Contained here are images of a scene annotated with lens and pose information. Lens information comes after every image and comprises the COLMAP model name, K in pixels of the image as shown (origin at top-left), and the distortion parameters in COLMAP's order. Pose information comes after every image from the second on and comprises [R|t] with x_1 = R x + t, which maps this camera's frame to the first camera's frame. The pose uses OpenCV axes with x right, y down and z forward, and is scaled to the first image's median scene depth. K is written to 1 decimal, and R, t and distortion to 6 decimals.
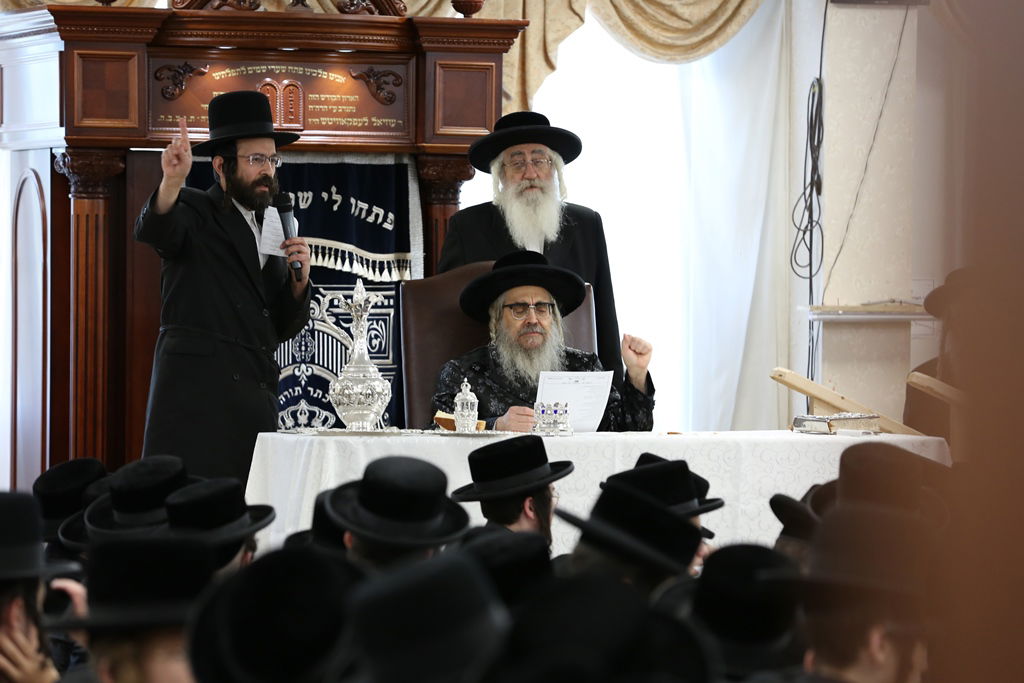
lens RADIAL K [[5361.7, 0, 507.6], [0, 5361.7, 339.5], [0, 0, 1]] dist [1.831759, 0.000000]
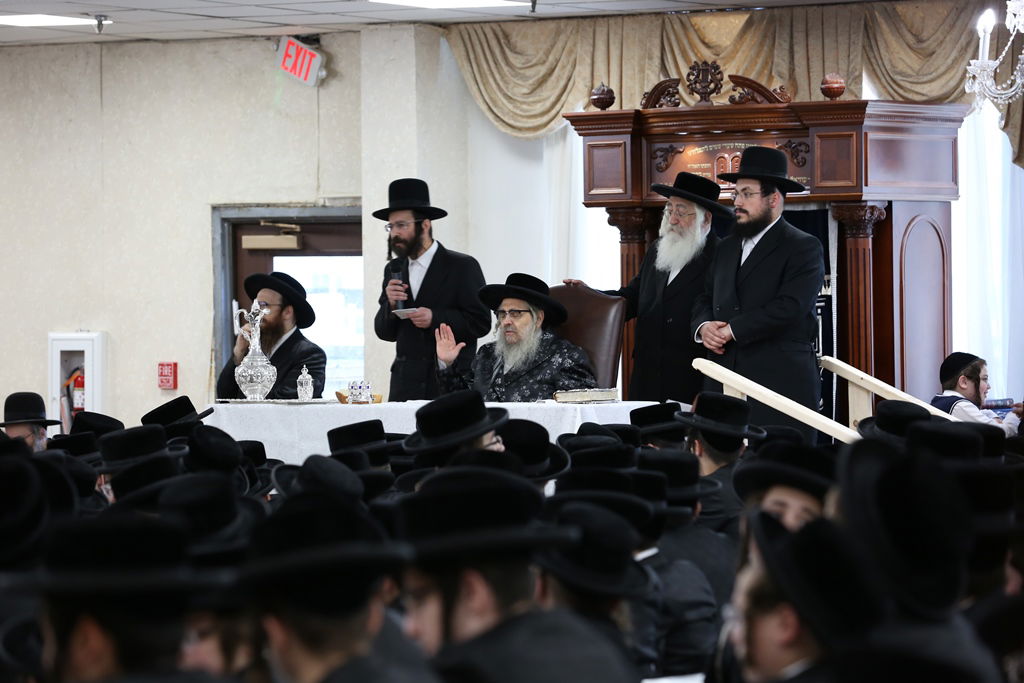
lens RADIAL K [[4618.2, 0, 506.9], [0, 4618.2, 341.8], [0, 0, 1]] dist [1.204465, 0.000000]
pose [[0.646819, -0.011639, -0.762554, 0.830866], [0.008801, 0.999931, -0.007797, 0.009380], [0.762593, -0.001668, 0.646877, 0.180858]]
